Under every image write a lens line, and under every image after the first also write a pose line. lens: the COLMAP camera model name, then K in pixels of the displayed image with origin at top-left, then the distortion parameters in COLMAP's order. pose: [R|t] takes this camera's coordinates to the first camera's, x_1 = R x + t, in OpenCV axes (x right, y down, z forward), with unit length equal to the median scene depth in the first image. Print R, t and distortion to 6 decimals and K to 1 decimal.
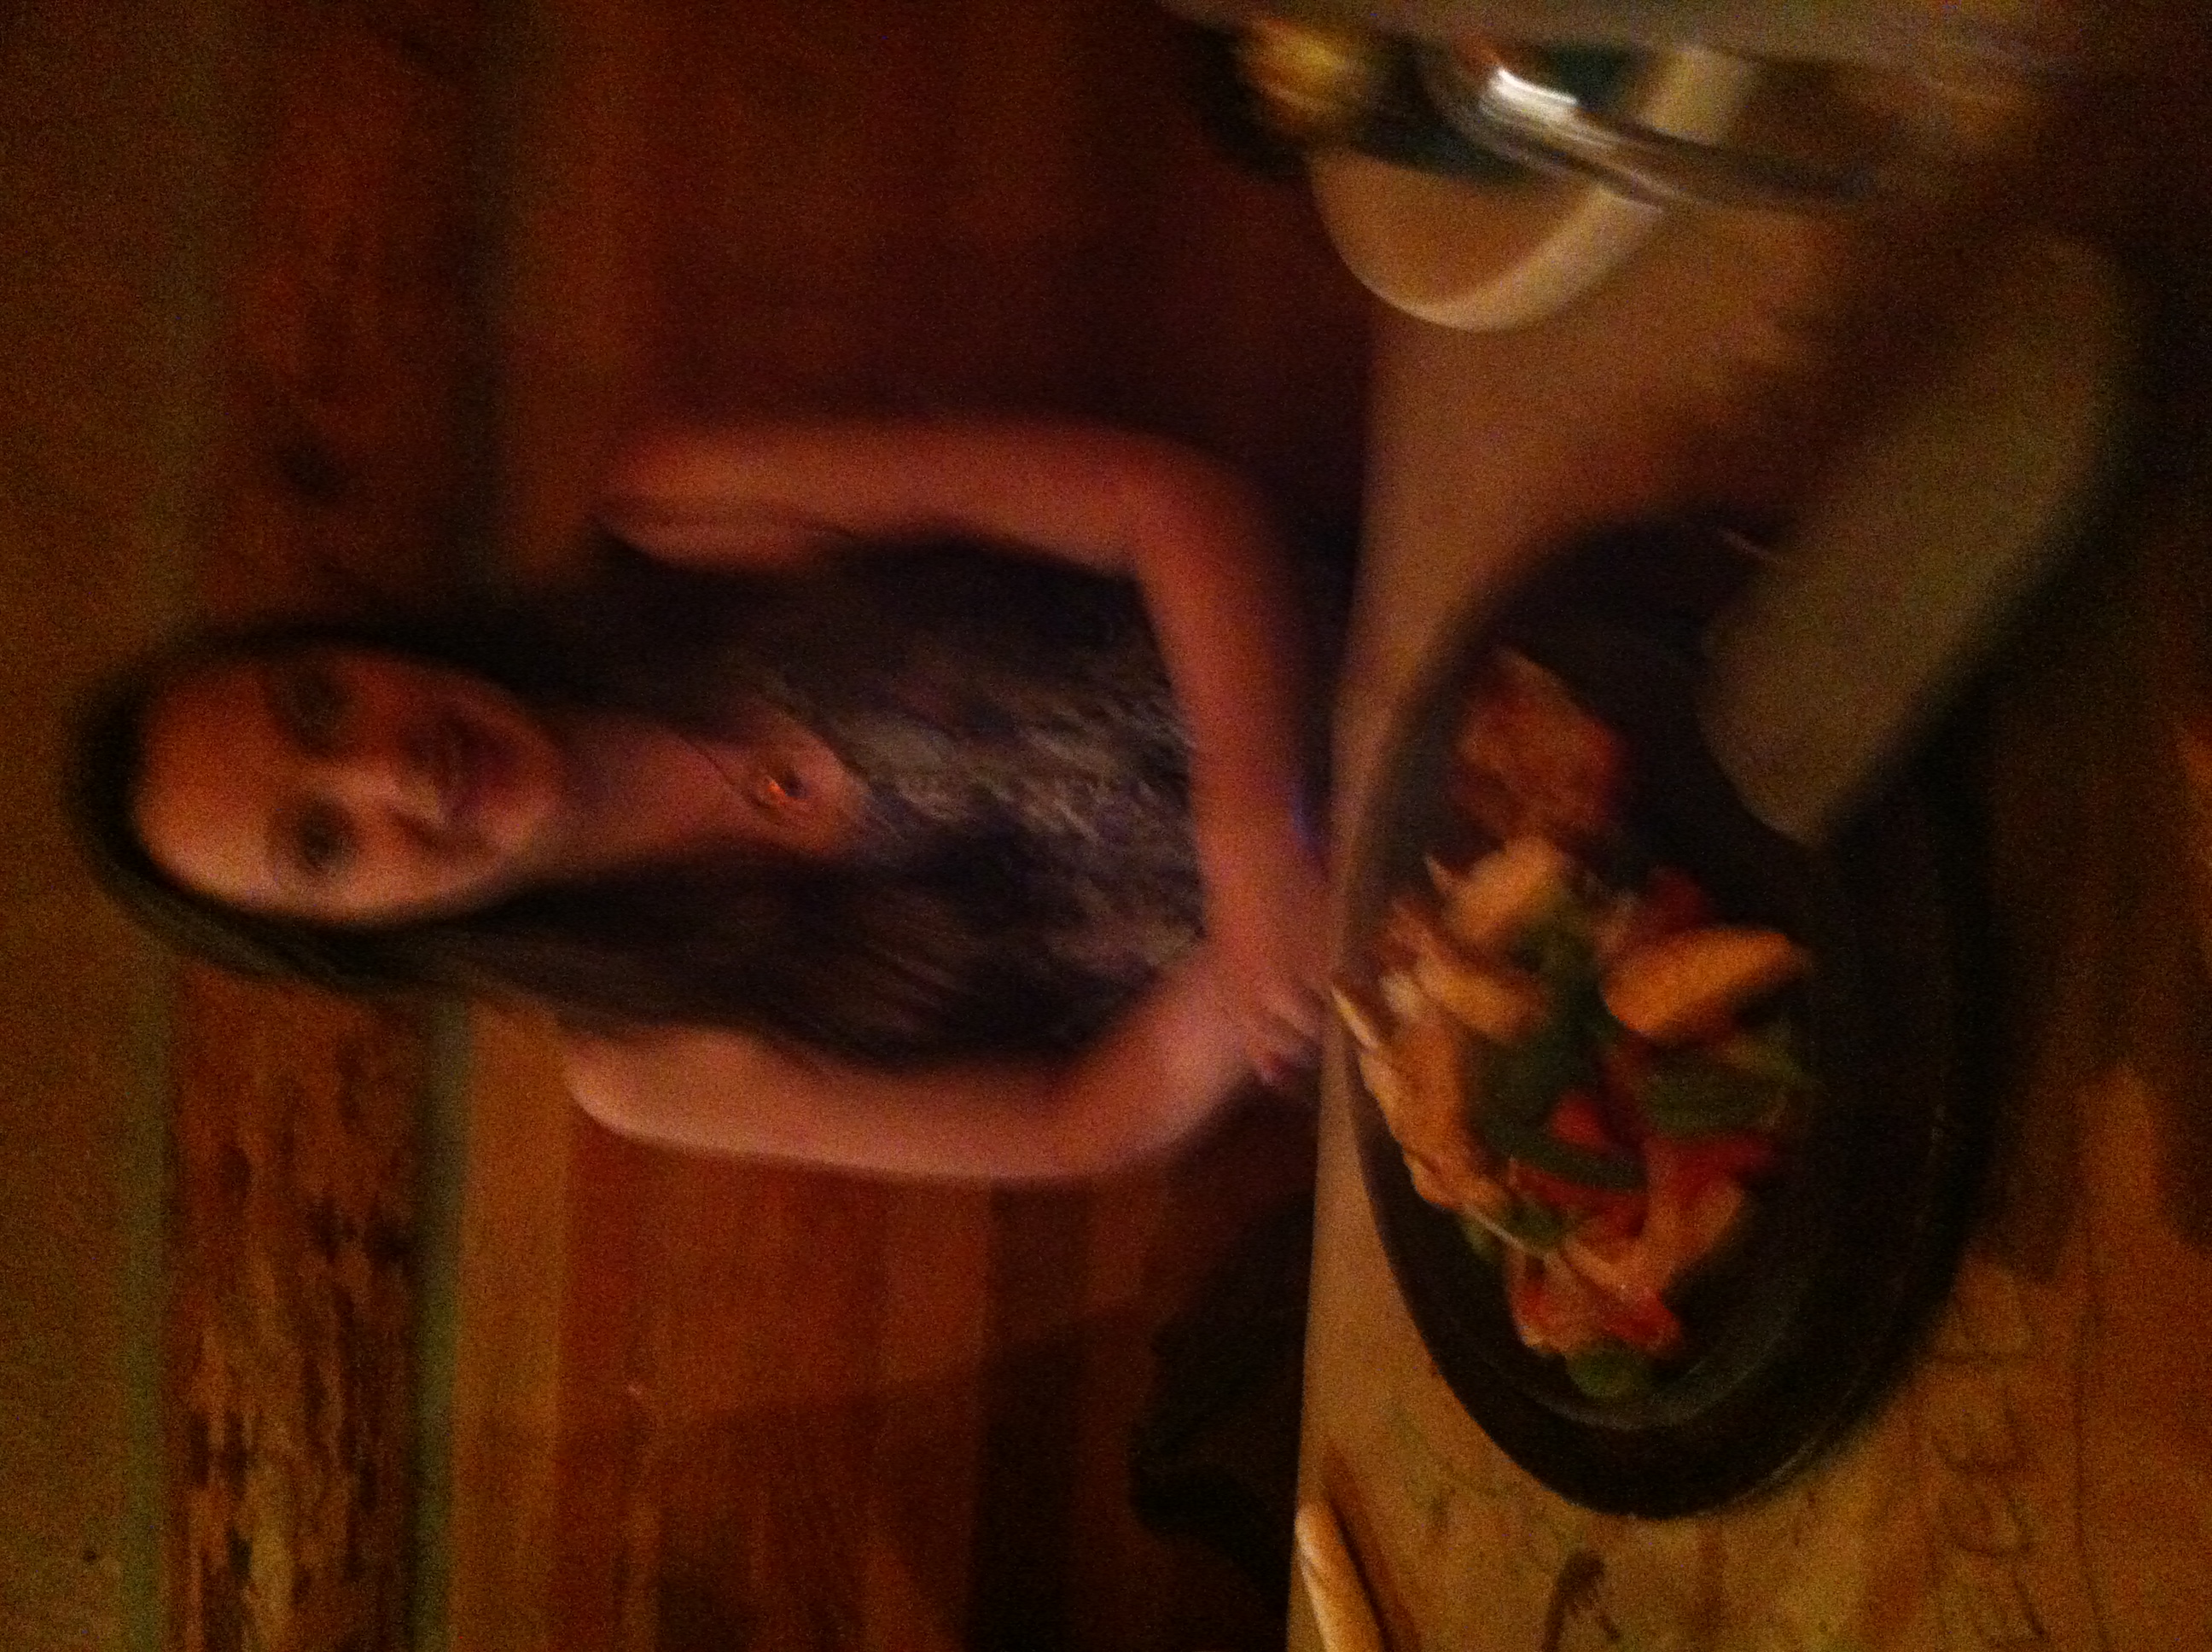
lens RADIAL K [[2202.7, 0, 1106.0], [0, 2202.7, 826.0], [0, 0, 1]] dist [0.012644, -0.166958]
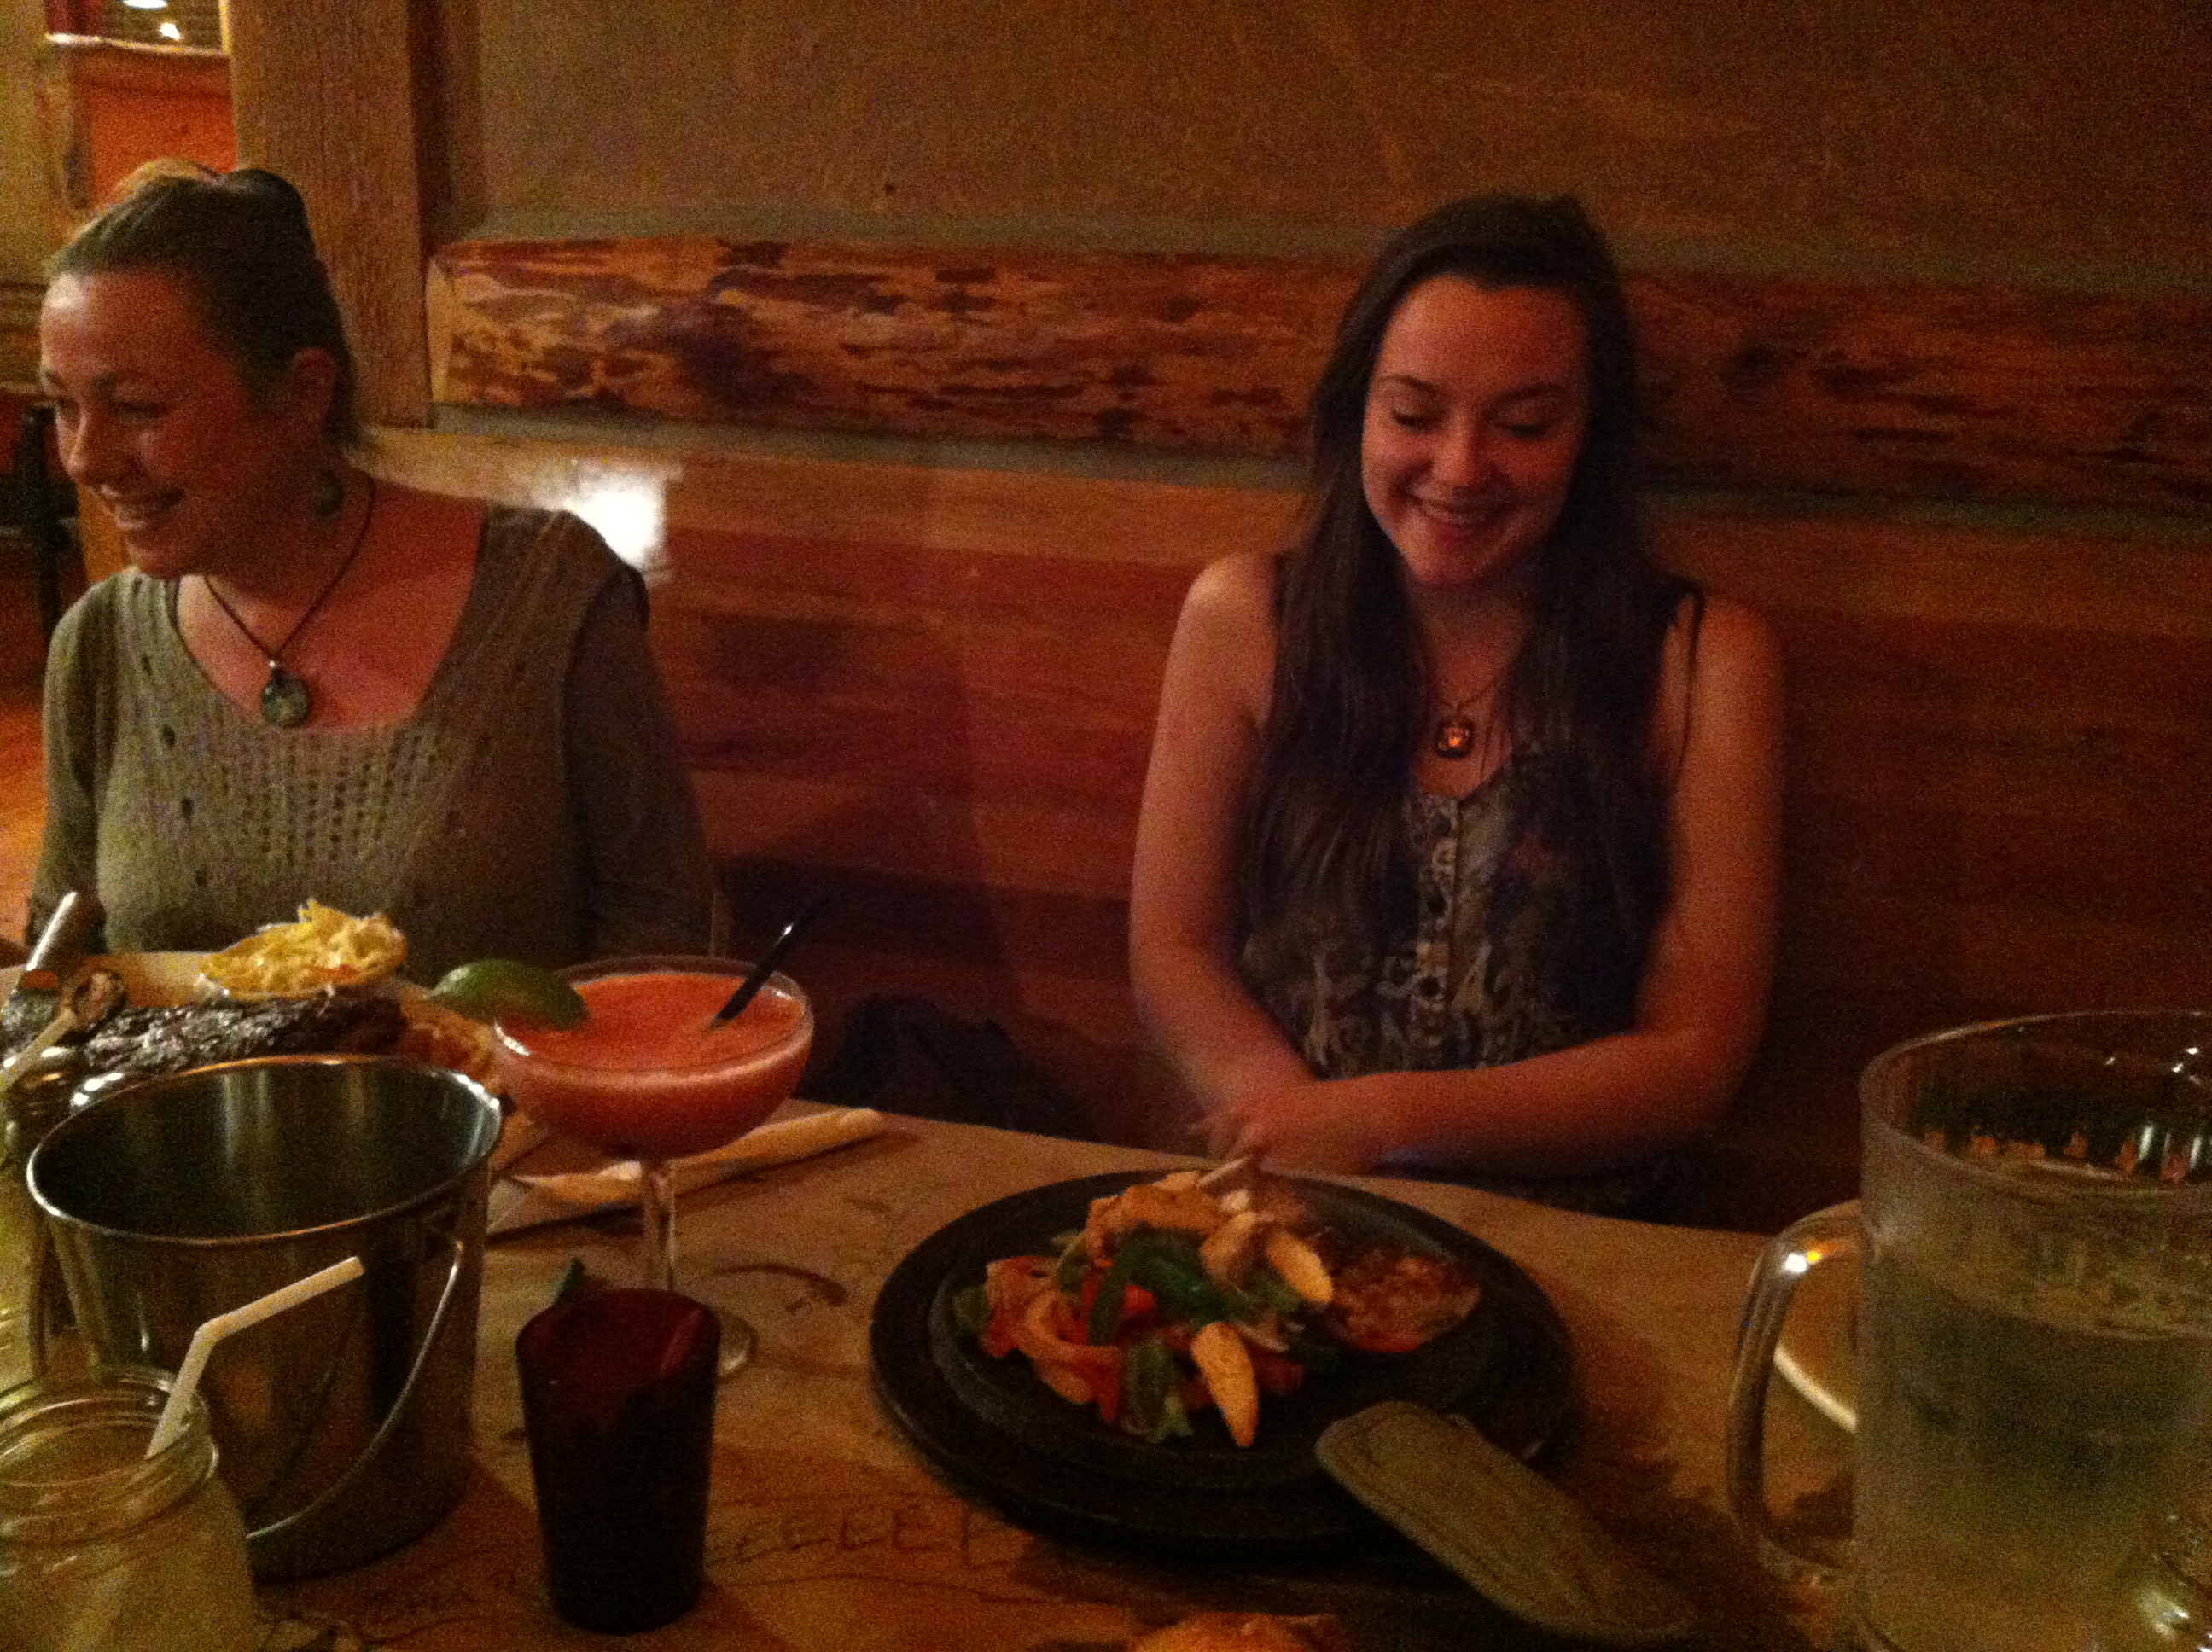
lens RADIAL K [[2254.2, 0, 1106.0], [0, 2254.2, 826.0], [0, 0, 1]] dist [0.010922, -0.308645]
pose [[-0.062025, 0.994657, -0.082520, 0.013632], [-0.982193, -0.046139, 0.182120, -0.053693], [0.177340, 0.092347, 0.979807, -0.262435]]
